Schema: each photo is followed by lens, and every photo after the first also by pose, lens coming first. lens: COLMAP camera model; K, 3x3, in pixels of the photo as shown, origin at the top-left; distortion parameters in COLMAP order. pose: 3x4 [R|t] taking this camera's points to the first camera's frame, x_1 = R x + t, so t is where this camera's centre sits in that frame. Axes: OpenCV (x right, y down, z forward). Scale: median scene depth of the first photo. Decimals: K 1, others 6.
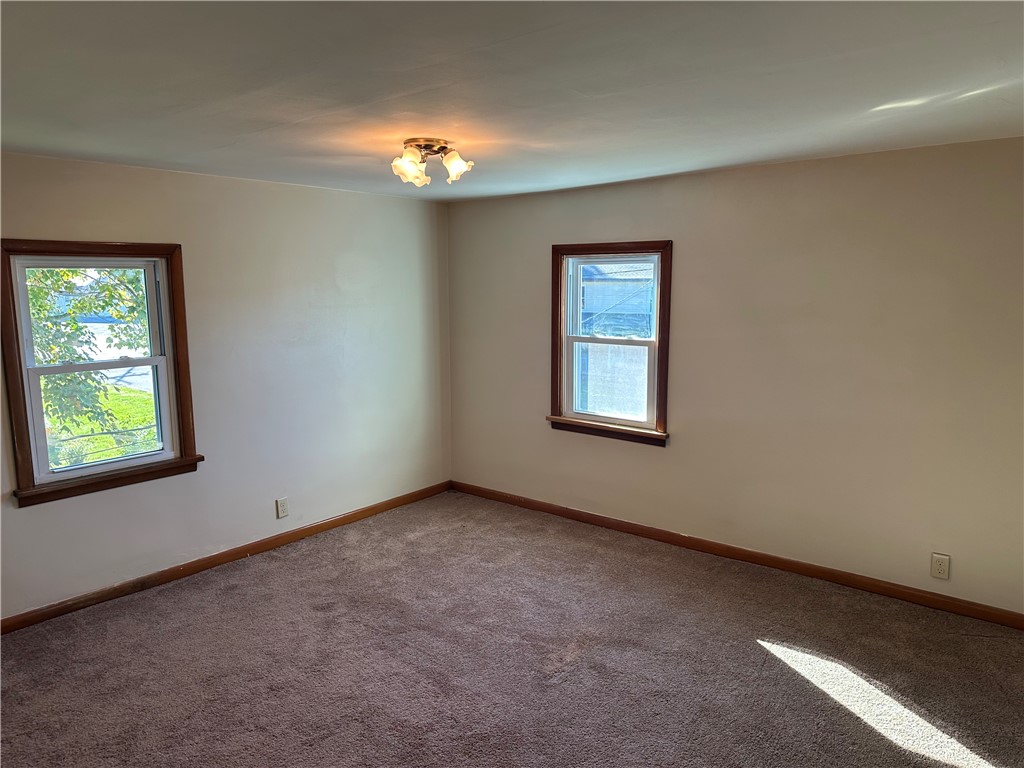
lens RADIAL K [[698.0, 0, 512.0], [0, 698.0, 384.0], [0, 0, 1]] dist [-0.001341, -0.000940]
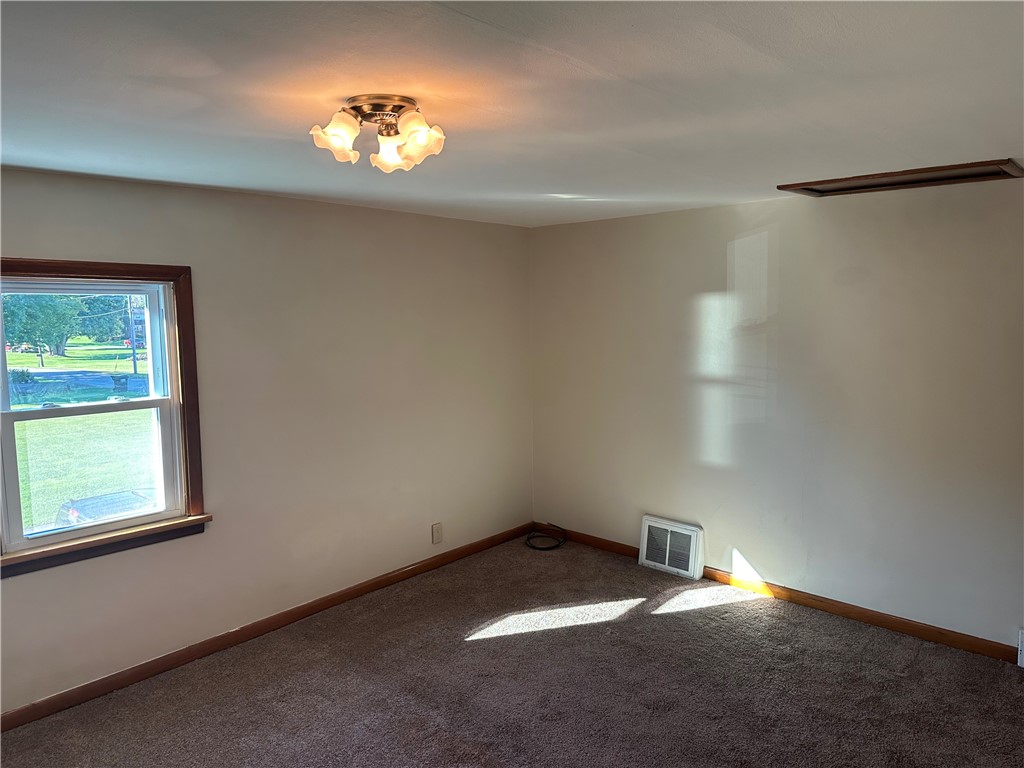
lens RADIAL K [[698.0, 0, 512.0], [0, 698.0, 384.0], [0, 0, 1]] dist [-0.001341, -0.000940]
pose [[0.023437, -0.103373, 0.994366, -0.546926], [0.138482, 0.985387, 0.099176, -0.104630], [-0.990088, 0.135377, 0.037410, 0.635161]]
